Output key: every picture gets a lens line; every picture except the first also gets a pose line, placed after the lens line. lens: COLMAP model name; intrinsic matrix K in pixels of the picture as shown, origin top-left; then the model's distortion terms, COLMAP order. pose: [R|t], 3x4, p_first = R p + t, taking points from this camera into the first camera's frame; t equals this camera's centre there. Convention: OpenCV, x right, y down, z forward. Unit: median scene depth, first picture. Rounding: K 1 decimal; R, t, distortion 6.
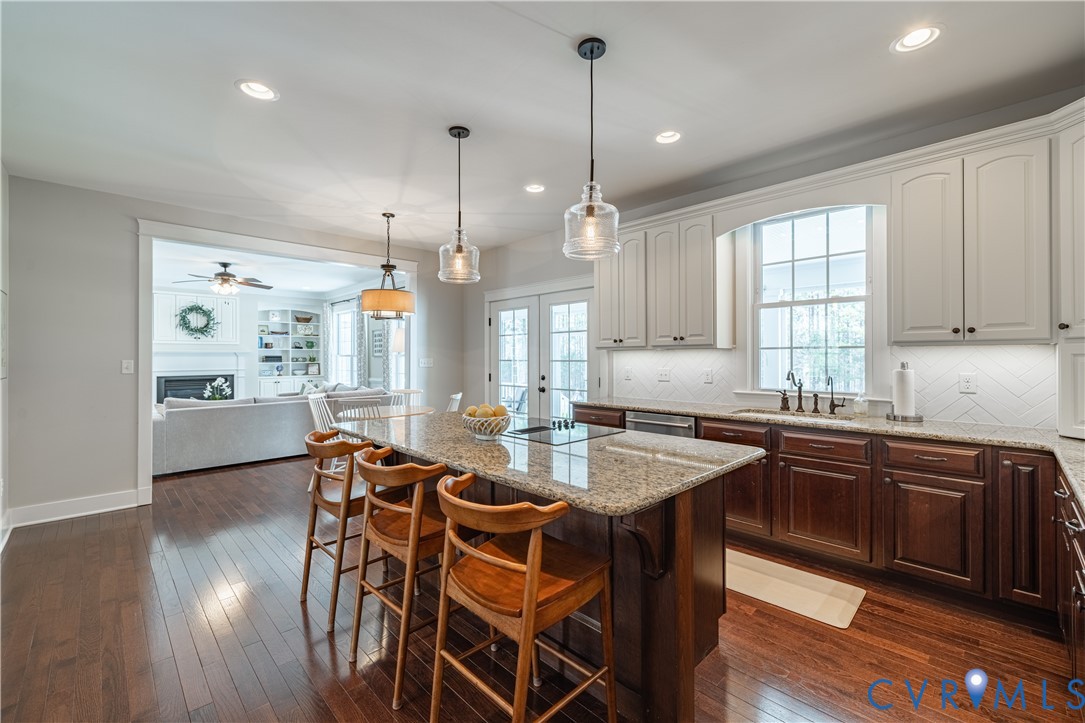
lens RADIAL K [[453.3, 0, 542.2], [0, 453.3, 356.6], [0, 0, 1]] dist [0.002448, 0.000535]
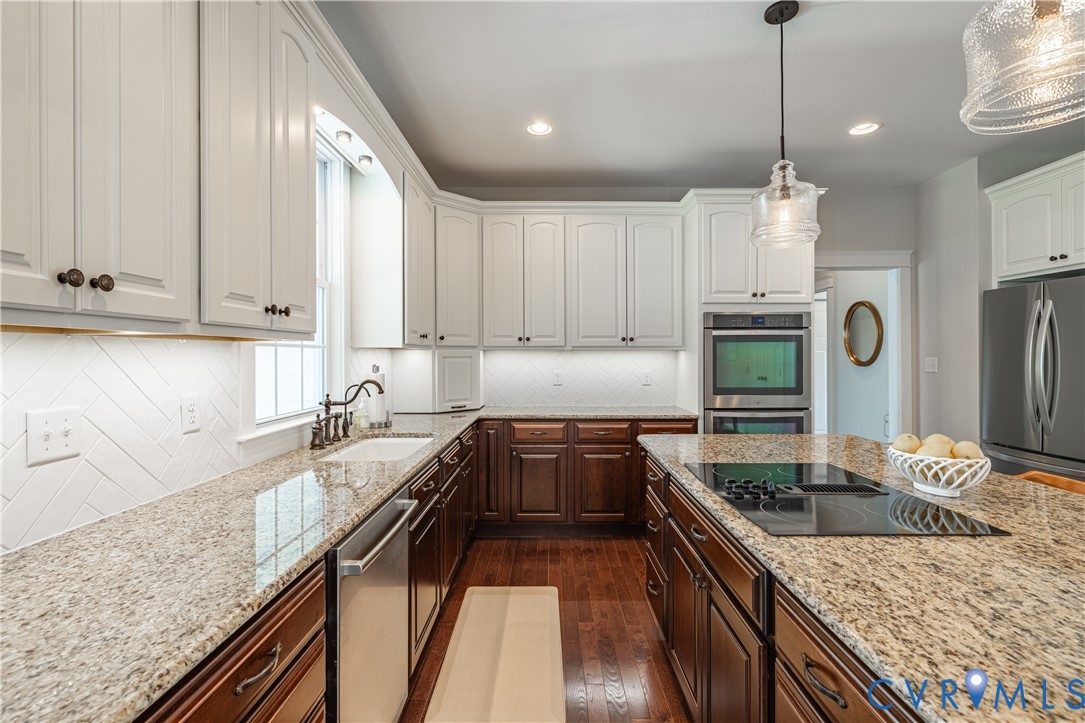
lens RADIAL K [[490.8, 0, 549.9], [0, 490.8, 355.3], [0, 0, 1]] dist [-0.000051, -0.000009]
pose [[-0.714832, 0.008213, 0.699248, -0.058323], [0.007969, 0.999962, -0.003599, -0.000366], [-0.699251, 0.003000, -0.714870, 0.503931]]
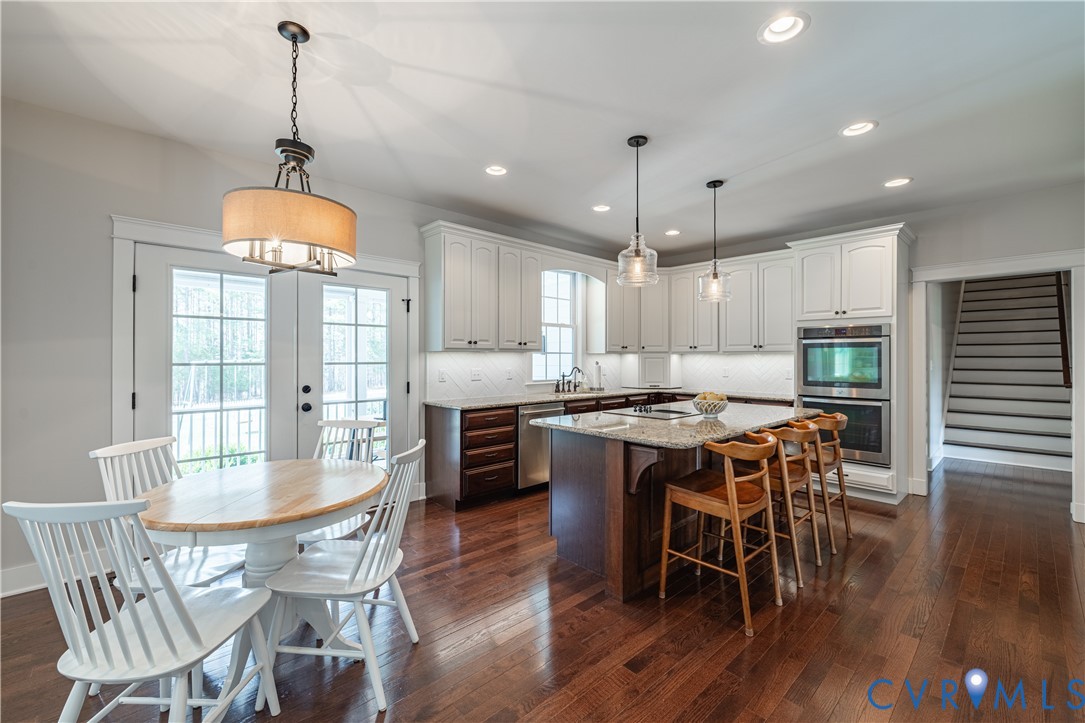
lens RADIAL K [[453.3, 0, 542.2], [0, 453.3, 356.6], [0, 0, 1]] dist [0.002448, 0.000535]
pose [[0.025723, 0.008028, 0.999637, -0.418935], [-0.000197, 0.999968, -0.008026, 0.002534], [-0.999669, 0.000009, 0.025724, 0.407841]]
